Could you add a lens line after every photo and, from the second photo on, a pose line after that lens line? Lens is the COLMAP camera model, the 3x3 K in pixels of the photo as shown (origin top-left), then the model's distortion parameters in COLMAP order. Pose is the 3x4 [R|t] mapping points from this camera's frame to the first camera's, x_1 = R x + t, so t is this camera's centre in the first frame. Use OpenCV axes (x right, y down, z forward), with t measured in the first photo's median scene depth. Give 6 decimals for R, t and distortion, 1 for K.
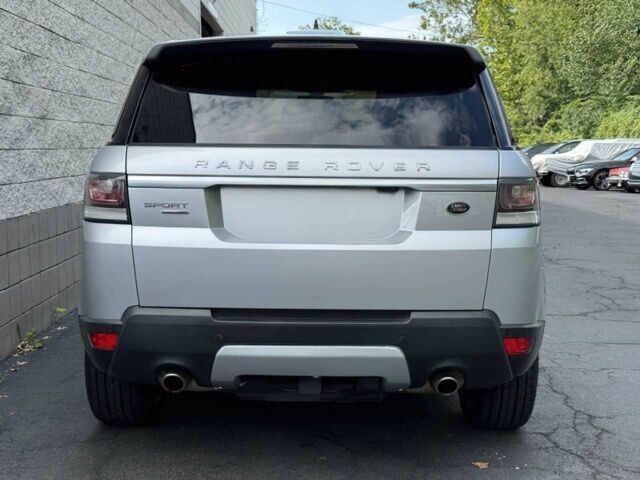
lens RADIAL K [[912.0, 0, 319.8], [0, 912.0, 245.2], [0, 0, 1]] dist [0.130032, 0.000000]
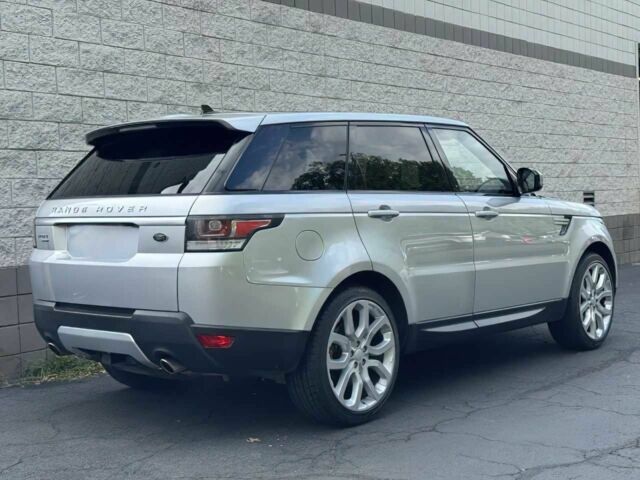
lens RADIAL K [[912.0, 0, 317.5], [0, 912.0, 239.6], [0, 0, 1]] dist [0.130032, 0.000000]
pose [[0.756973, -0.000818, -0.653445, 0.841175], [-0.031650, 0.998780, -0.037914, 0.005595], [0.652679, 0.049382, 0.756023, 0.062210]]
